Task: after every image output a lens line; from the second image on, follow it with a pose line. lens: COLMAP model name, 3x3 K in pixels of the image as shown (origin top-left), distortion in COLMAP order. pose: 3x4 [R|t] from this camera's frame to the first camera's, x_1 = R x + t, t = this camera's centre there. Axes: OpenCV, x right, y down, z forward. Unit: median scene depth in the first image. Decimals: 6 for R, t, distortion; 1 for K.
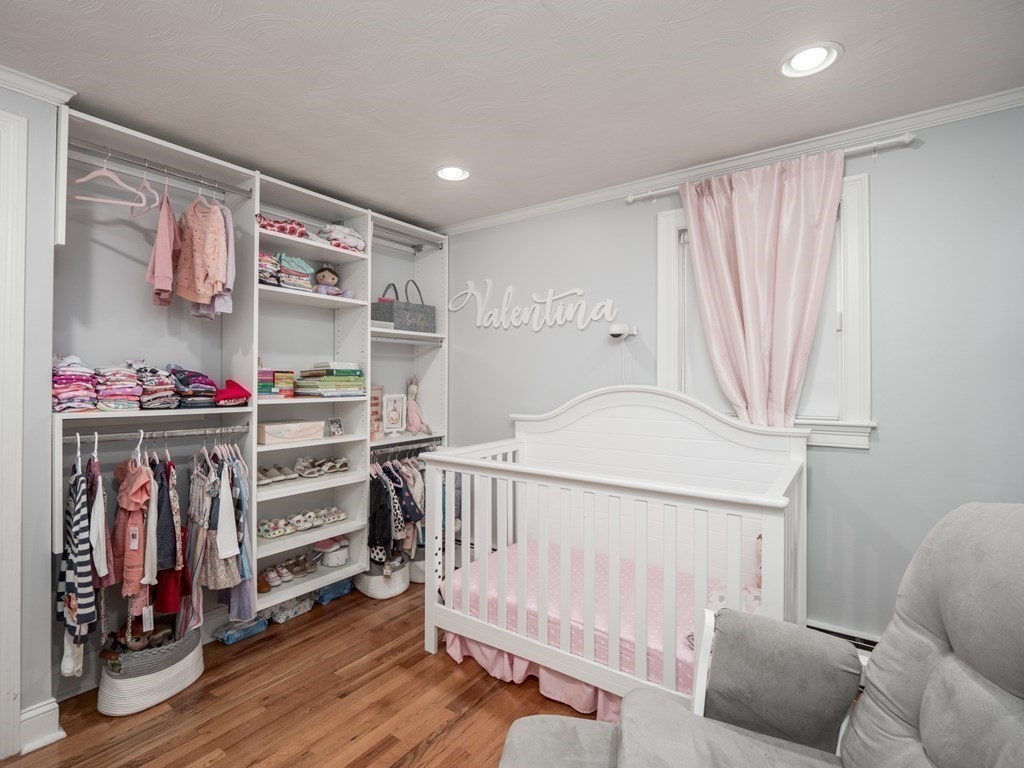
lens RADIAL K [[494.6, 0, 506.7], [0, 494.6, 373.9], [0, 0, 1]] dist [-0.004046, -0.000306]
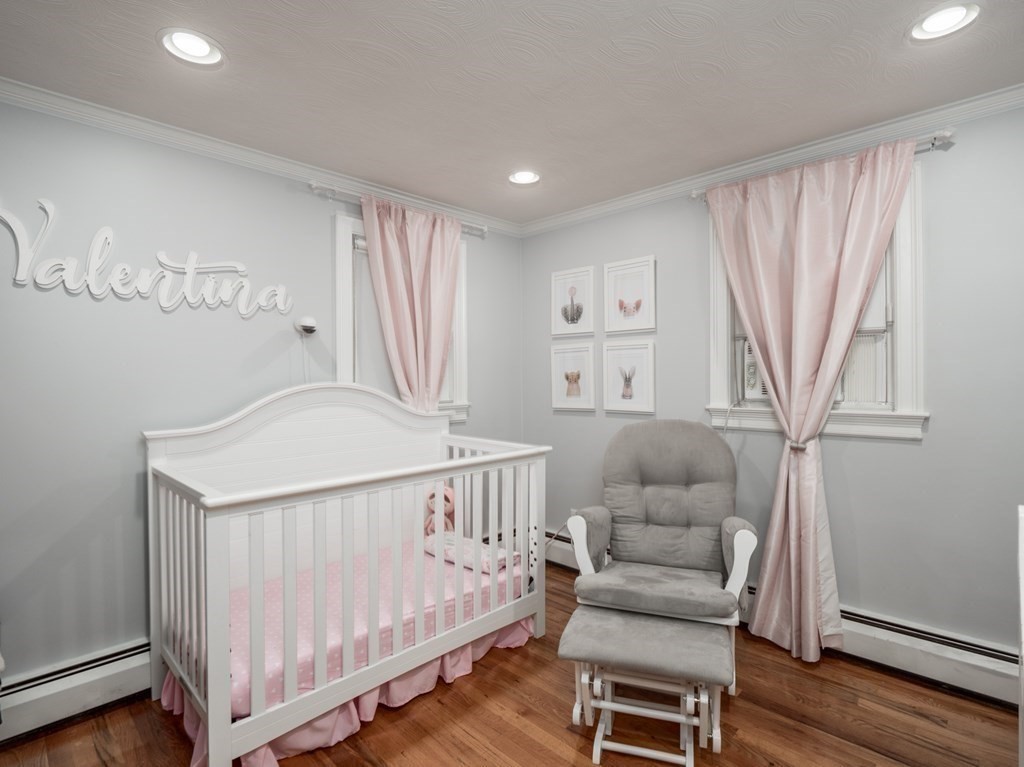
lens RADIAL K [[487.9, 0, 512.0], [0, 487.9, 383.5], [0, 0, 1]] dist [0.000461, -0.000019]
pose [[0.180906, -0.010550, 0.983444, -0.741382], [-0.002044, 0.999936, 0.011103, 0.014877], [-0.983498, -0.004019, 0.180873, 0.568202]]
